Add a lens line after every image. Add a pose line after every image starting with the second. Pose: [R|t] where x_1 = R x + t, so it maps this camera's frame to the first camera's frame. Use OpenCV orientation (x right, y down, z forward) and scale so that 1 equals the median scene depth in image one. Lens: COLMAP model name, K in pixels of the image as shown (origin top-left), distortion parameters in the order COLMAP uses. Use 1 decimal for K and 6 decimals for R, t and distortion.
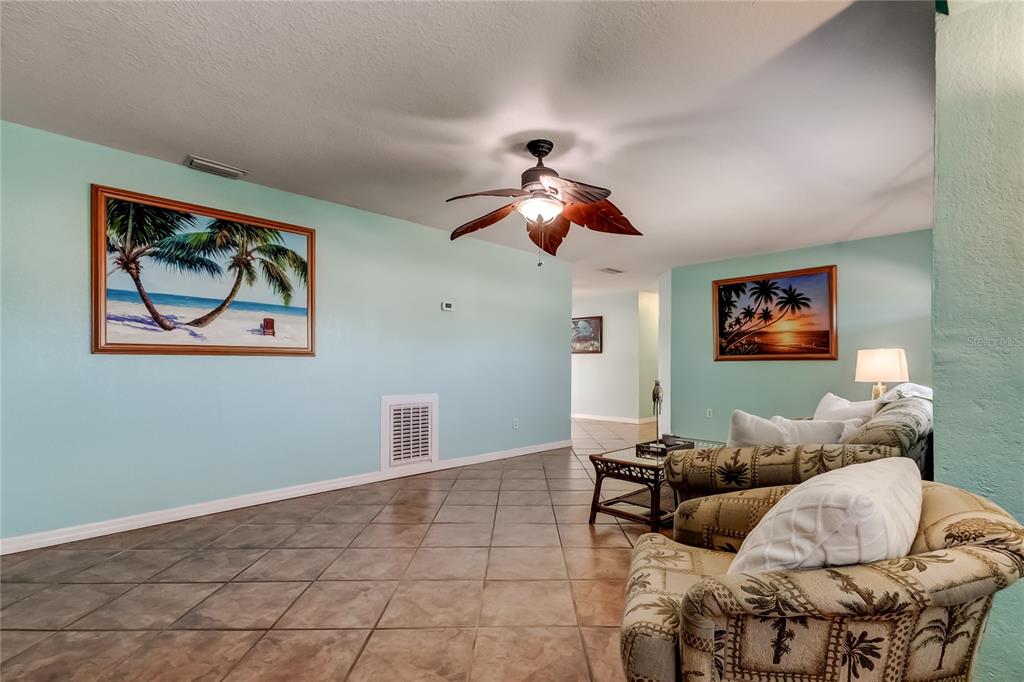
lens RADIAL K [[476.6, 0, 516.1], [0, 476.6, 361.4], [0, 0, 1]] dist [0.021506, -0.001224]
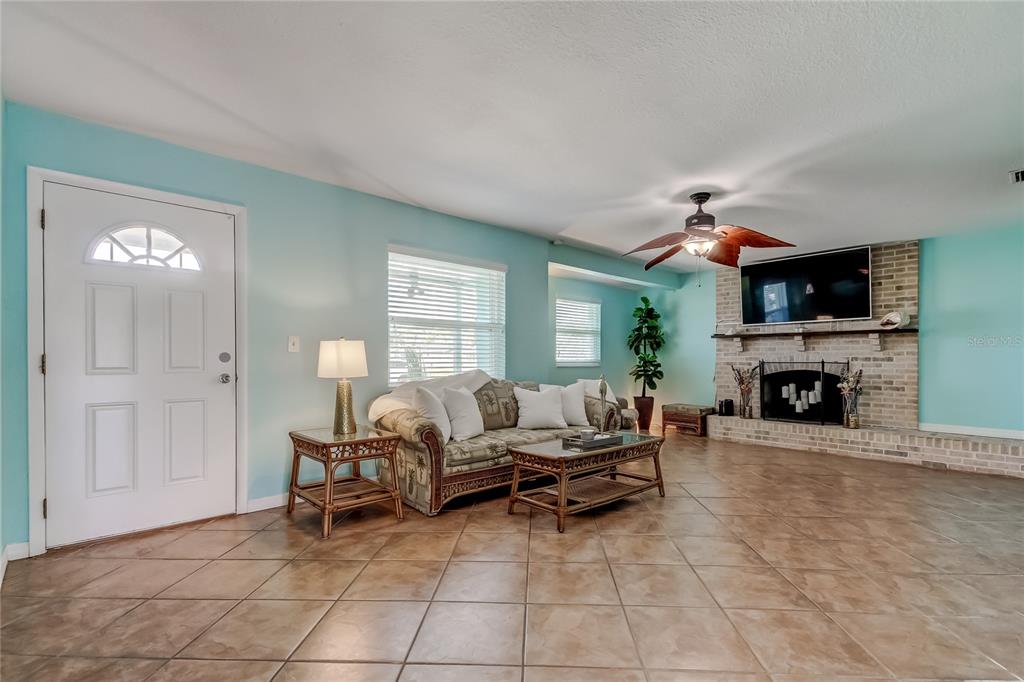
lens RADIAL K [[476.6, 0, 516.1], [0, 476.6, 361.4], [0, 0, 1]] dist [0.021506, -0.001224]
pose [[-0.999353, -0.007368, 0.035216, 0.422594], [-0.007520, 0.999963, -0.004191, 0.016690], [-0.035184, -0.004453, -0.999371, 1.932464]]
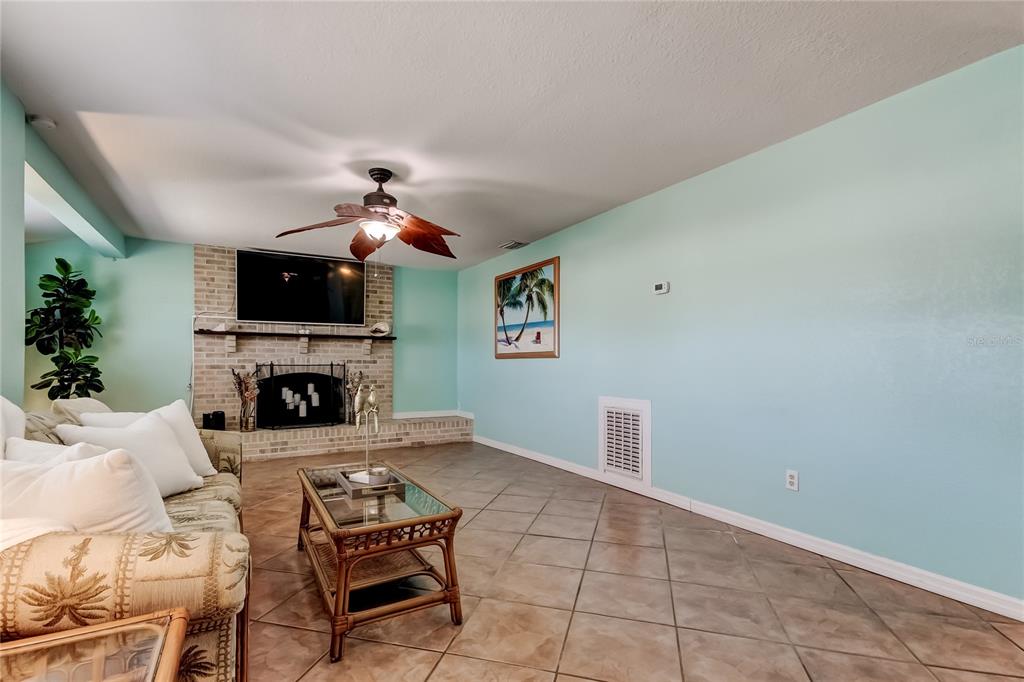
lens RADIAL K [[476.6, 0, 516.1], [0, 476.6, 361.4], [0, 0, 1]] dist [0.021506, -0.001224]
pose [[-0.250302, -0.007531, -0.968138, 0.885137], [0.003851, 0.999954, -0.008774, 0.010709], [0.968160, -0.005925, -0.250262, 1.314828]]
